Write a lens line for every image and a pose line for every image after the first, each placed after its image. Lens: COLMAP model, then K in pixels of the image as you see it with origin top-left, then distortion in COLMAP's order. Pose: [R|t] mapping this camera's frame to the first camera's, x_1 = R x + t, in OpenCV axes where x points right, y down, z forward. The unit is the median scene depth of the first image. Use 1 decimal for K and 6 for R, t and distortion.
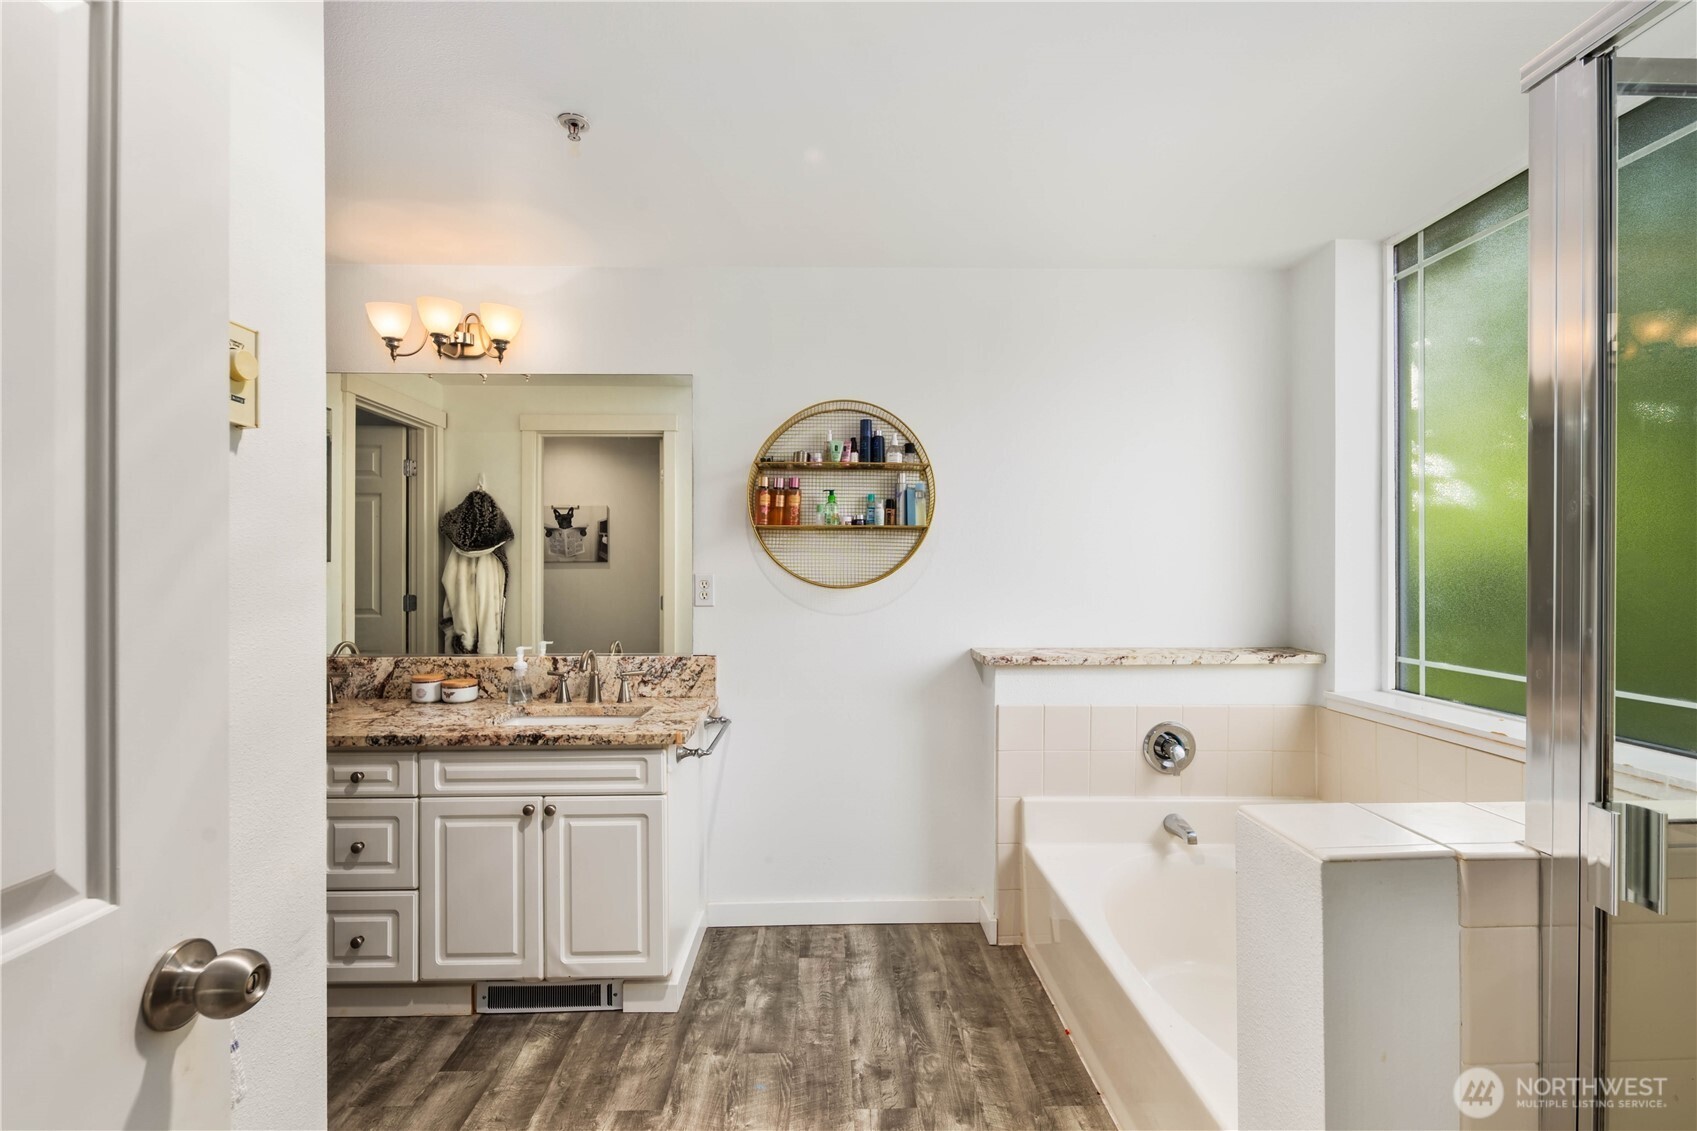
lens RADIAL K [[742.6, 0, 843.2], [0, 742.6, 542.2], [0, 0, 1]] dist [0.019509, -0.000053]
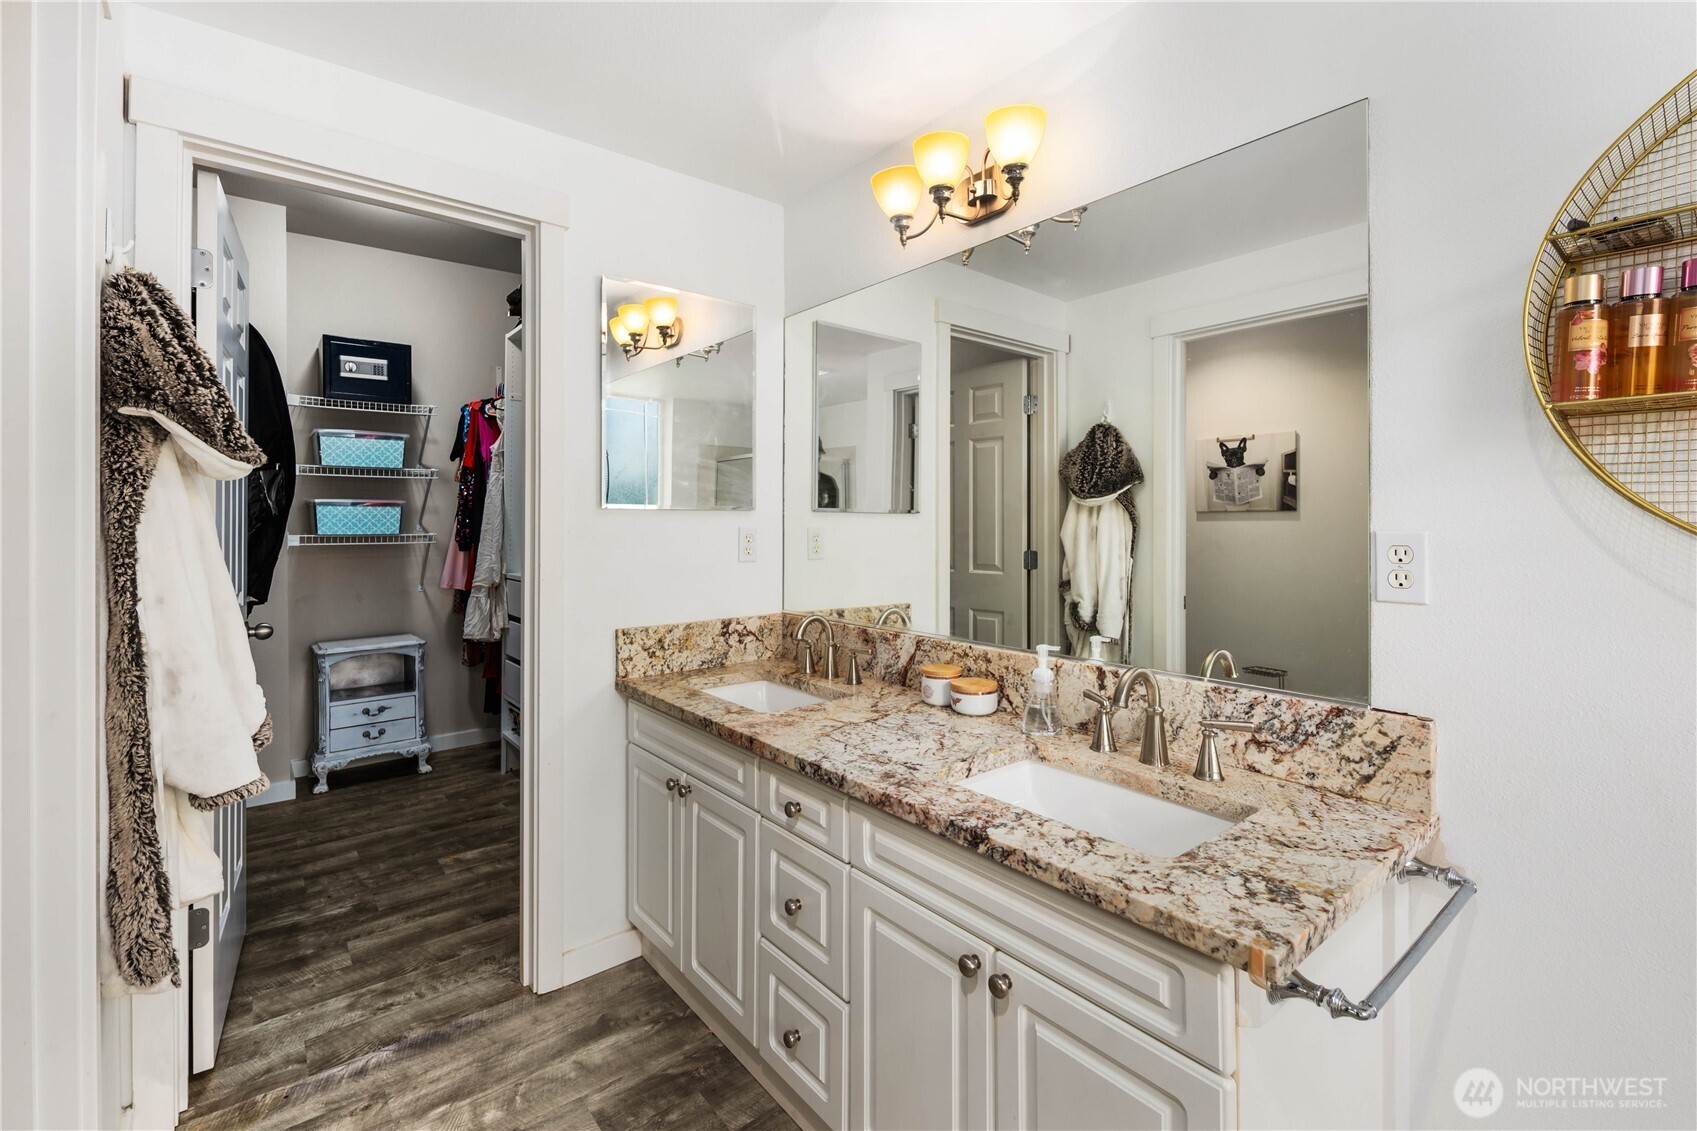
lens RADIAL K [[751.3, 0, 845.2], [0, 751.3, 521.7], [0, 0, 1]] dist [-0.000566, 0.000142]
pose [[0.612895, -0.001374, -0.790163, -0.035700], [0.029820, 0.999326, 0.021392, 0.018285], [0.789601, -0.036674, 0.612524, 0.470682]]
